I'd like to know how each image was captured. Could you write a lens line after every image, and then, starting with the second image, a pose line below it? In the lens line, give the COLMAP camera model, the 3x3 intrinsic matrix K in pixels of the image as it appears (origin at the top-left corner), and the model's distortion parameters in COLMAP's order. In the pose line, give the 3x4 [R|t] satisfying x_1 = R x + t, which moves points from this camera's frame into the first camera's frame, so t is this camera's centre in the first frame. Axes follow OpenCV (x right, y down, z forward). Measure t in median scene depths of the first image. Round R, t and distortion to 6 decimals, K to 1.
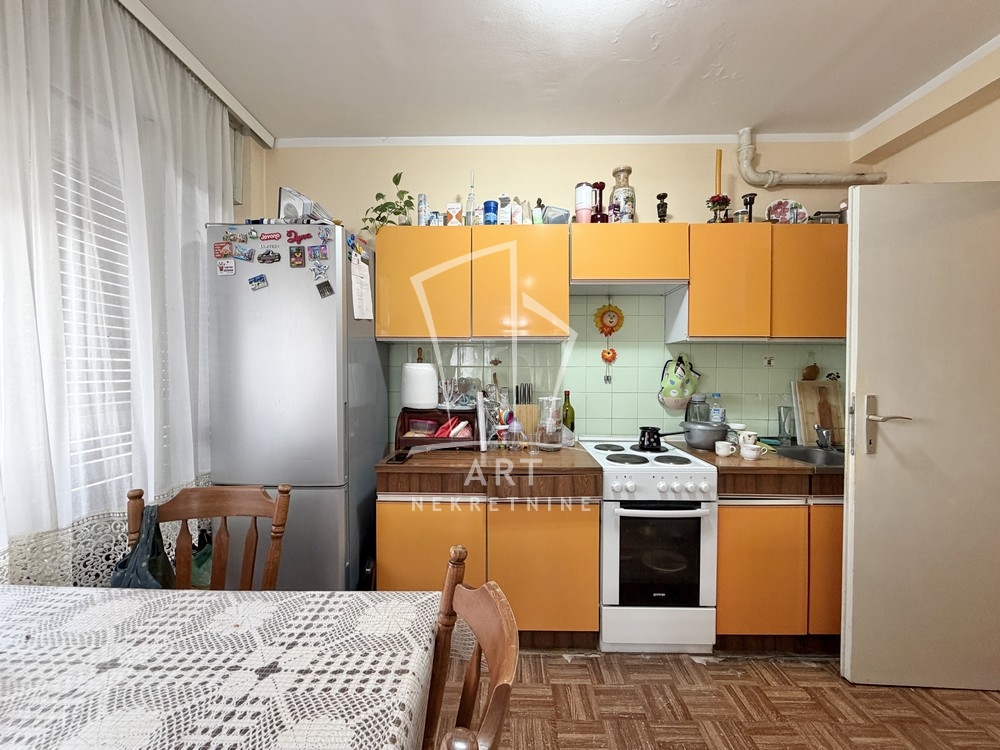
lens RADIAL K [[398.8, 0, 495.2], [0, 398.8, 377.4], [0, 0, 1]] dist [-0.001255, -0.000348]
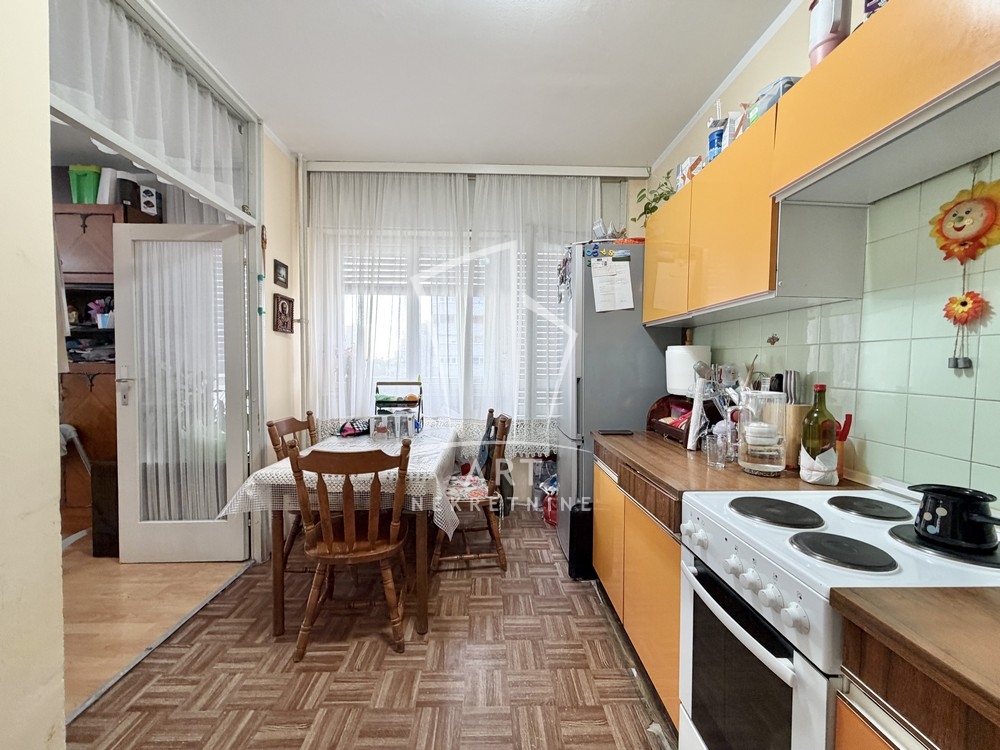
lens RADIAL K [[398.8, 0, 495.2], [0, 398.8, 377.4], [0, 0, 1]] dist [-0.001255, -0.000348]
pose [[0.038204, 0.039183, -0.998501, 0.732139], [-0.025224, 0.998950, 0.038236, 0.013973], [0.998952, 0.023726, 0.039152, 0.532317]]
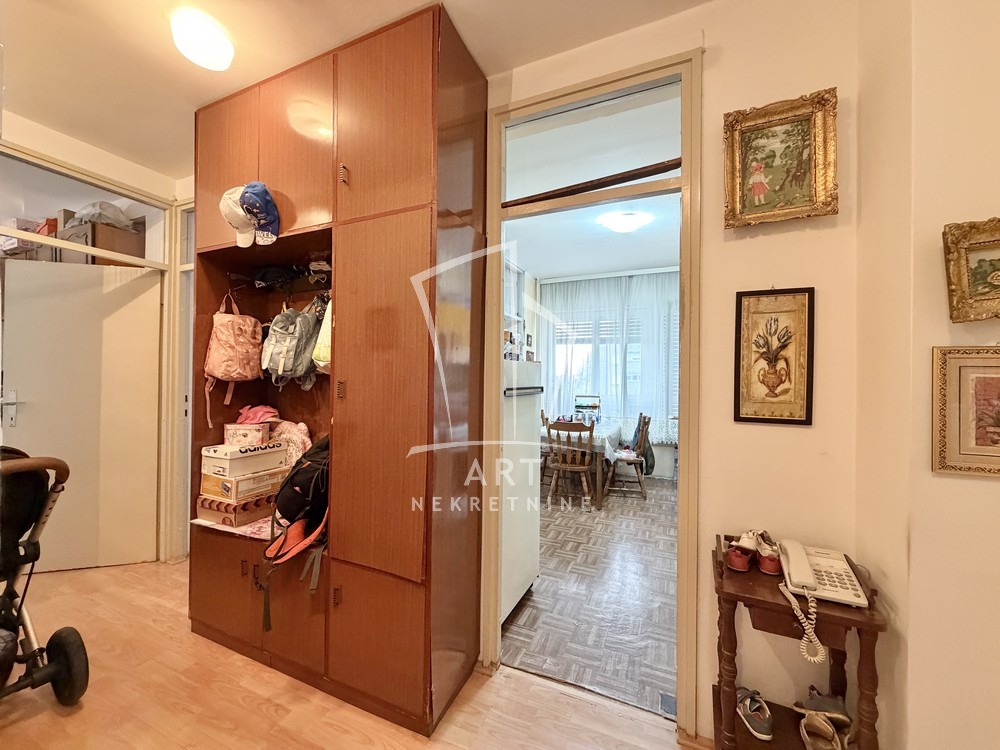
lens RADIAL K [[398.8, 0, 495.2], [0, 398.8, 377.4], [0, 0, 1]] dist [-0.001255, -0.000348]
pose [[-0.393200, -0.002738, -0.919449, 1.779113], [-0.024918, 0.999660, 0.007679, -0.025222], [0.919115, 0.025930, -0.393134, 0.689024]]
